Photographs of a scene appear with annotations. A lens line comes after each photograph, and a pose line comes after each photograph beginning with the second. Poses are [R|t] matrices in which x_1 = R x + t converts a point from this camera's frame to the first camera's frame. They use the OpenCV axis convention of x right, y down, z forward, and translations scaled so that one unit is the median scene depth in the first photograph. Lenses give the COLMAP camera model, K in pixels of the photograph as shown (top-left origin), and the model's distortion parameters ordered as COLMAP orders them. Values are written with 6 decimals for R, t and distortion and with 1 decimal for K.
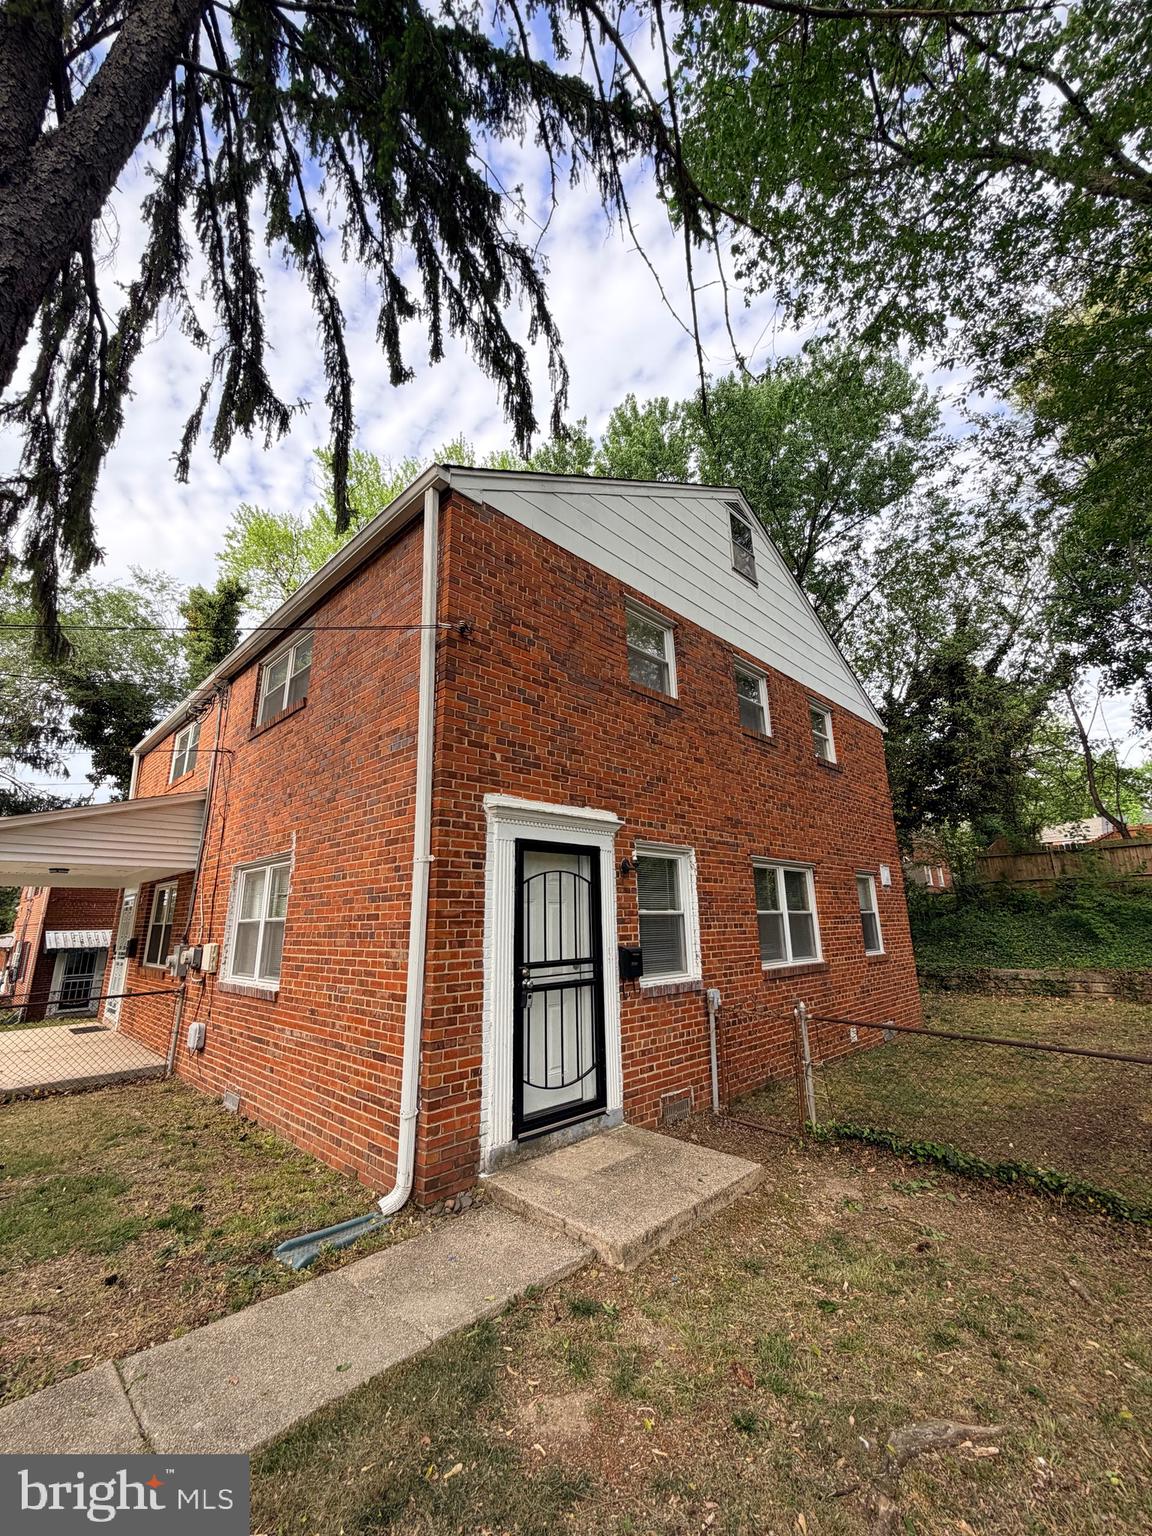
lens RADIAL K [[613.3, 0, 576.5], [0, 613.3, 760.9], [0, 0, 1]] dist [0.001015, 0.000018]
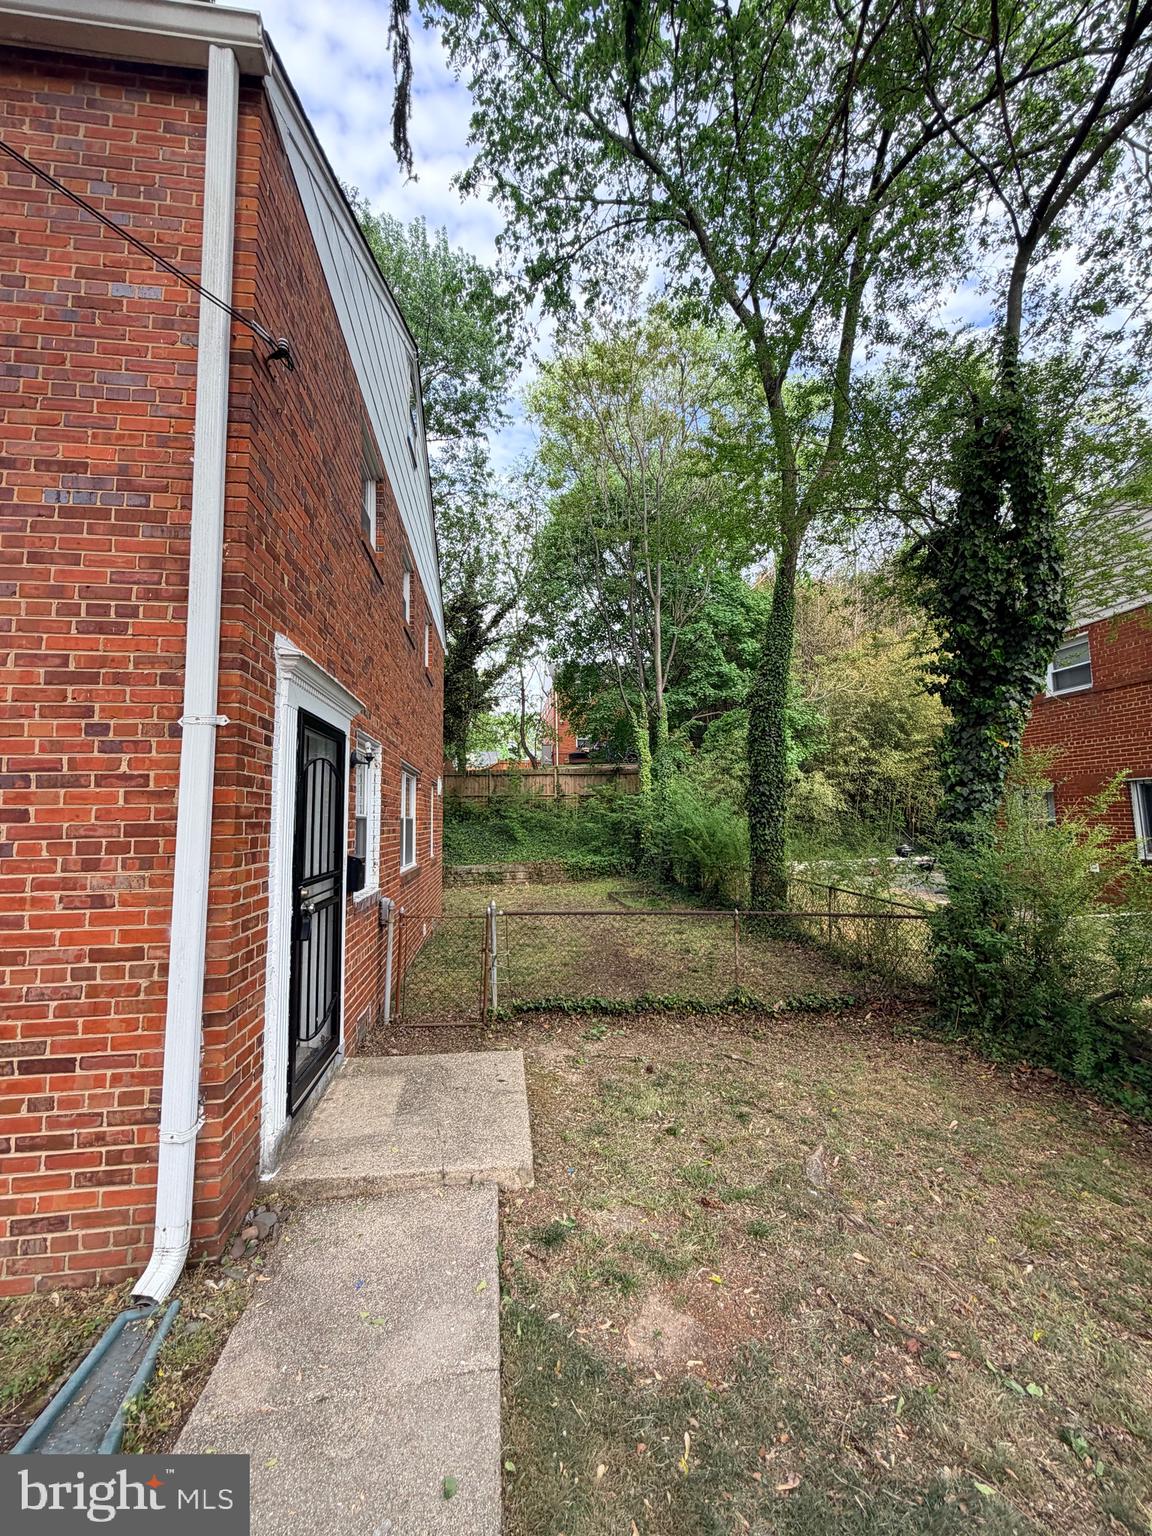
lens RADIAL K [[613.3, 0, 576.5], [0, 613.3, 760.9], [0, 0, 1]] dist [0.001015, 0.000018]
pose [[0.612763, 0.084761, 0.785708, -0.502249], [-0.196737, 0.979291, 0.047788, 0.103239], [-0.765386, -0.183860, 0.616749, 0.368232]]
